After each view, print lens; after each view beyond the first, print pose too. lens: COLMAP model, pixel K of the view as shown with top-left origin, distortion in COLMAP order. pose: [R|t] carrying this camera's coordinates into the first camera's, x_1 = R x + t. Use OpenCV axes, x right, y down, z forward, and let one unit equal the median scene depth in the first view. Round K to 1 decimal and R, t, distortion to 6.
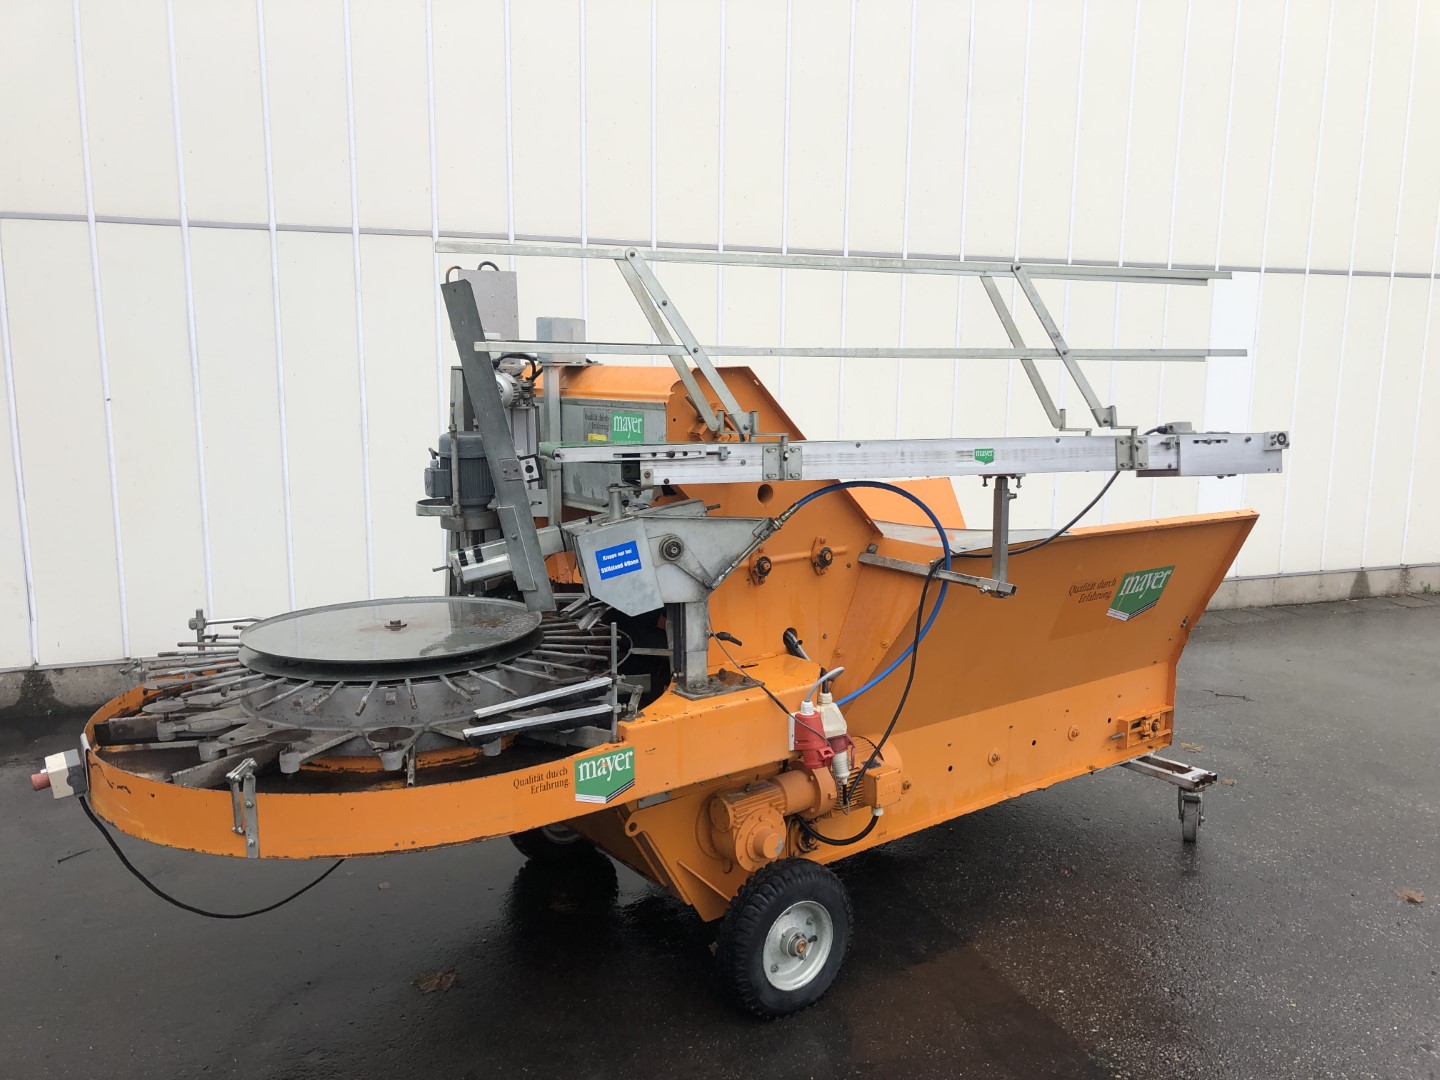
lens RADIAL K [[1152.0, 0, 720.0], [0, 1152.0, 540.0], [0, 0, 1]] dist [-0.004171, -0.002296]
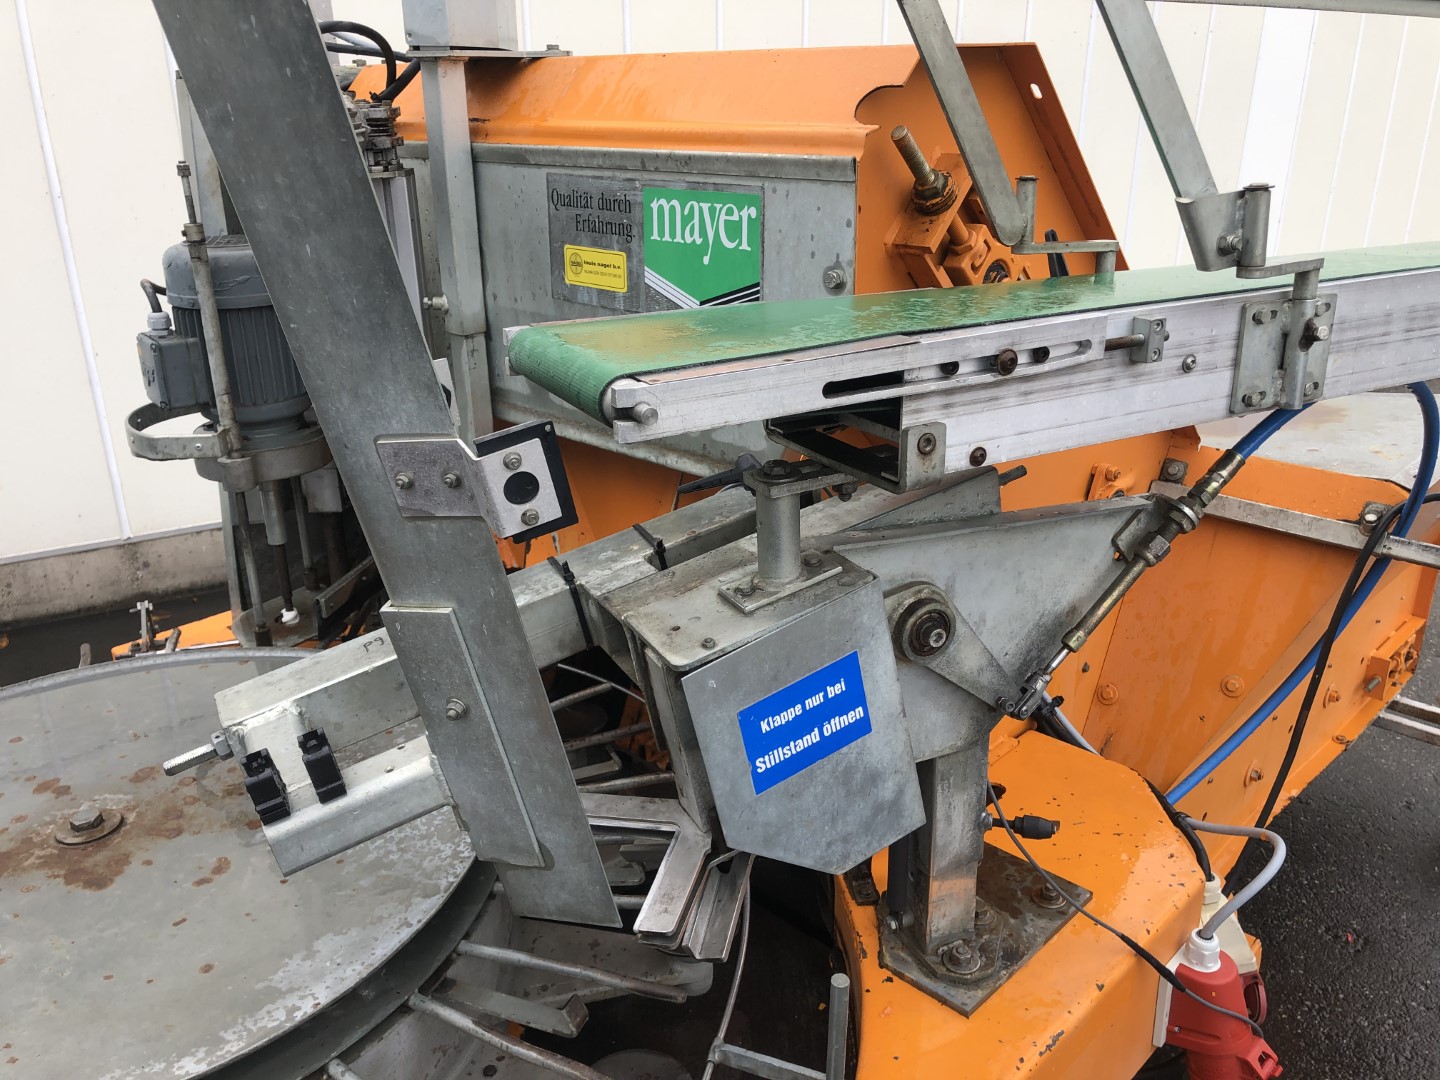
lens RADIAL K [[1248.1, 0, 723.4], [0, 1248.1, 573.5], [0, 0, 1]] dist [-0.006494, -0.006251]
pose [[0.989993, -0.068491, 0.123382, -0.125014], [0.039666, 0.974131, 0.222476, -0.078941], [-0.135427, -0.215356, 0.967099, 0.594466]]
